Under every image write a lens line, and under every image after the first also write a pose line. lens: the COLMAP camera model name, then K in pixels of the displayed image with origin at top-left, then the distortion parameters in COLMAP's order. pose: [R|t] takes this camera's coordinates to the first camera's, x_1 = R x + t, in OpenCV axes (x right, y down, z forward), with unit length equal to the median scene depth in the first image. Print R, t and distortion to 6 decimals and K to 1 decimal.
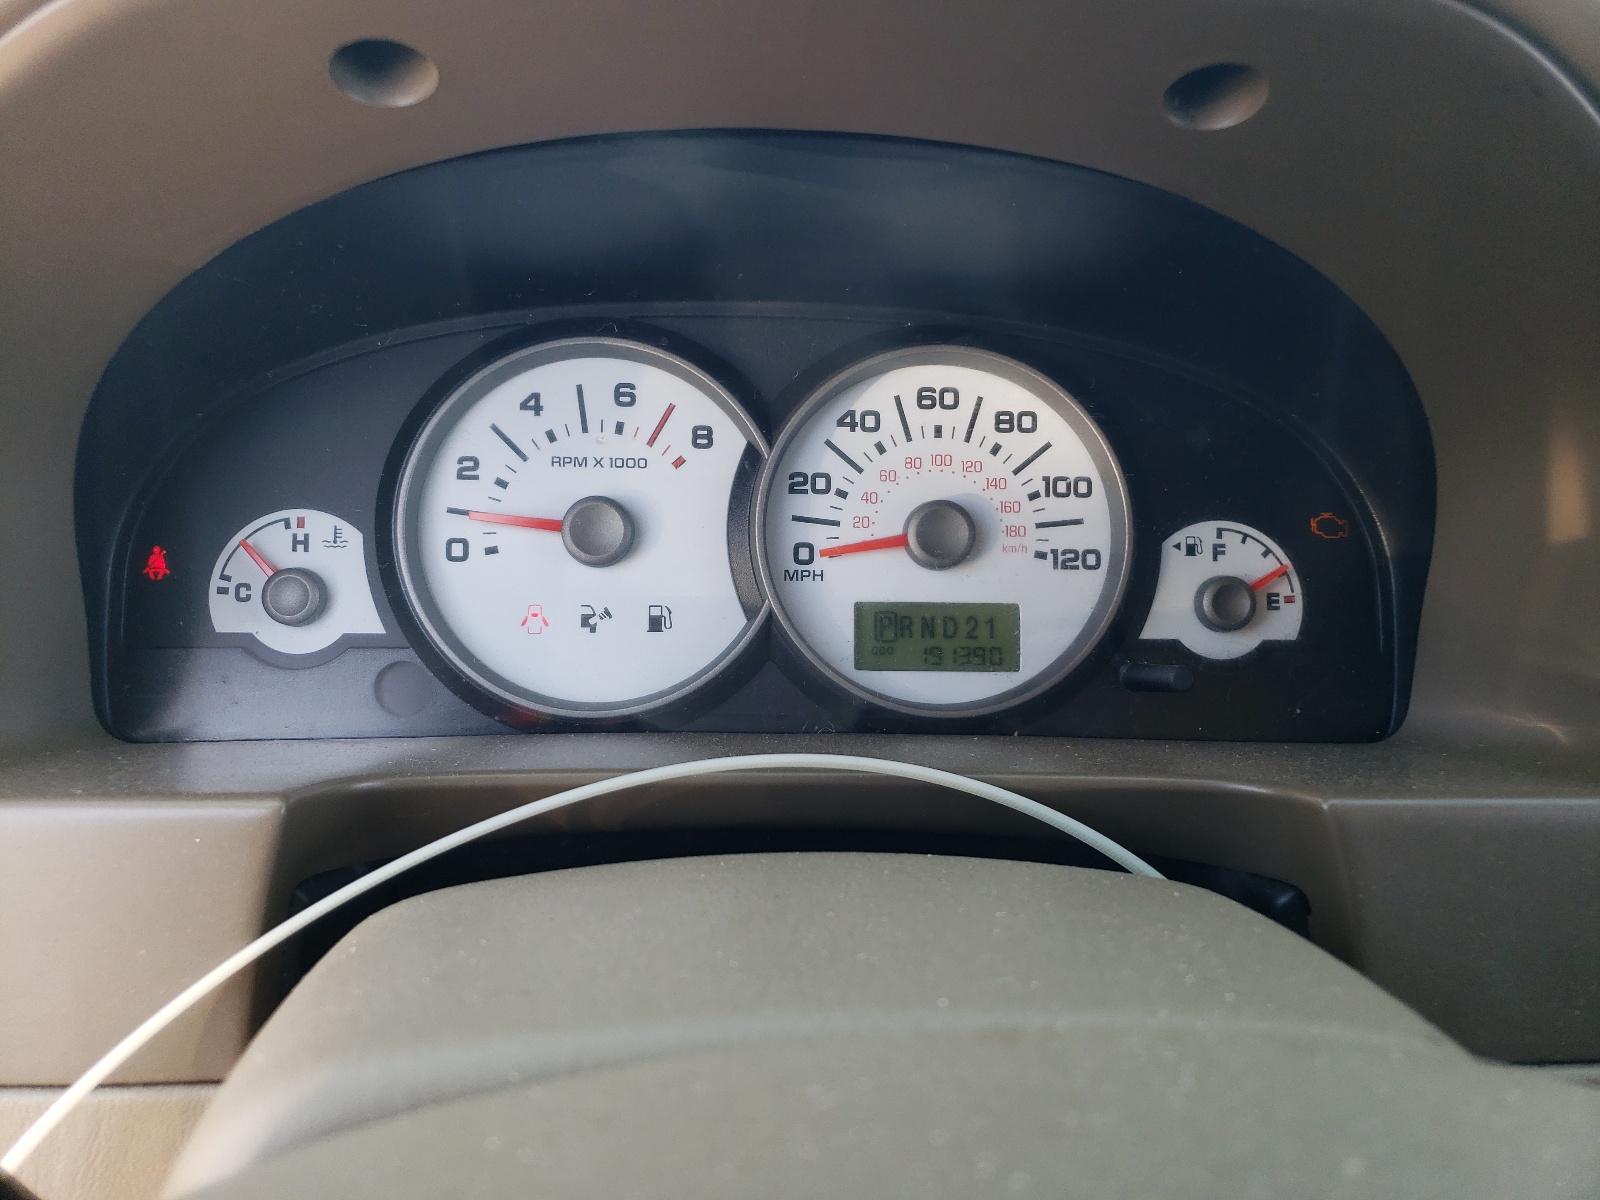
lens RADIAL K [[1215.3, 0, 801.2], [0, 1215.3, 600.5], [0, 0, 1]] dist [-0.006804, -0.004080]
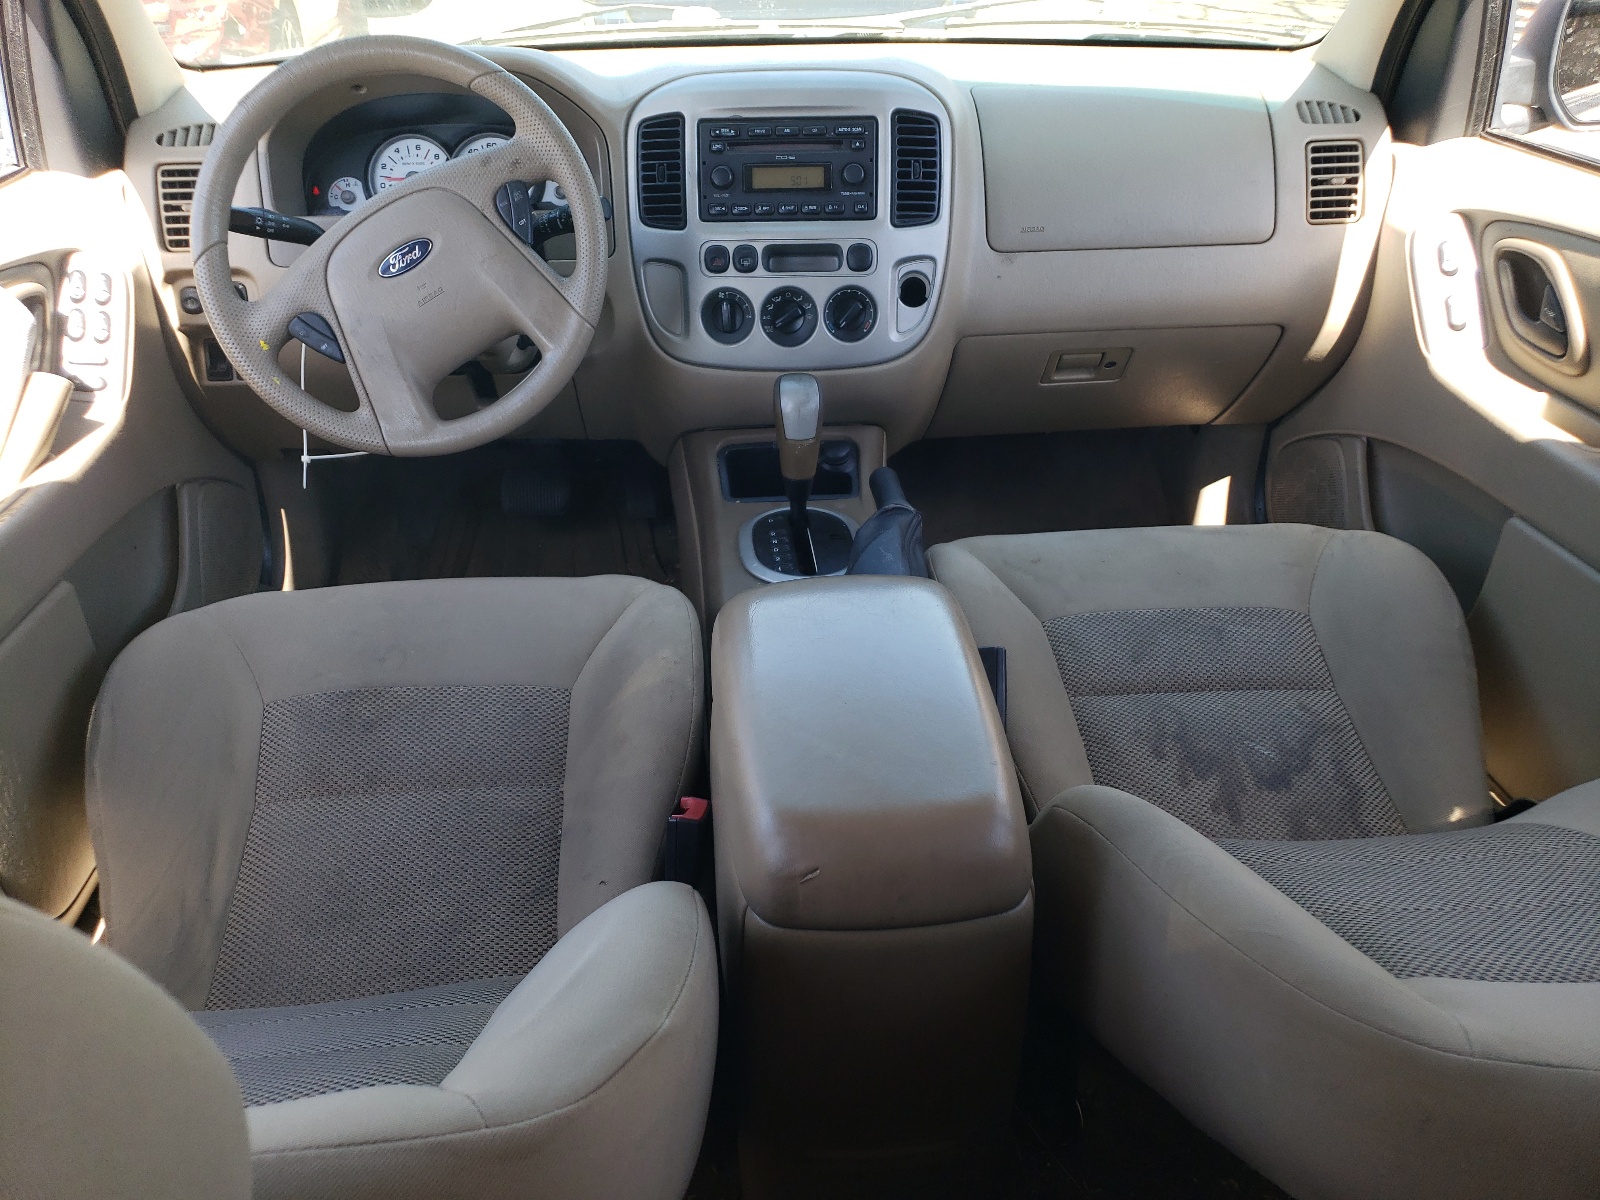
lens RADIAL K [[1215.3, 0, 798.1], [0, 1215.3, 599.8], [0, 0, 1]] dist [-0.006804, -0.004080]
pose [[0.999103, -0.042289, 0.002255, 1.148080], [0.041331, 0.985297, 0.165774, 0.770914], [-0.009233, -0.165532, 0.986161, -3.604998]]
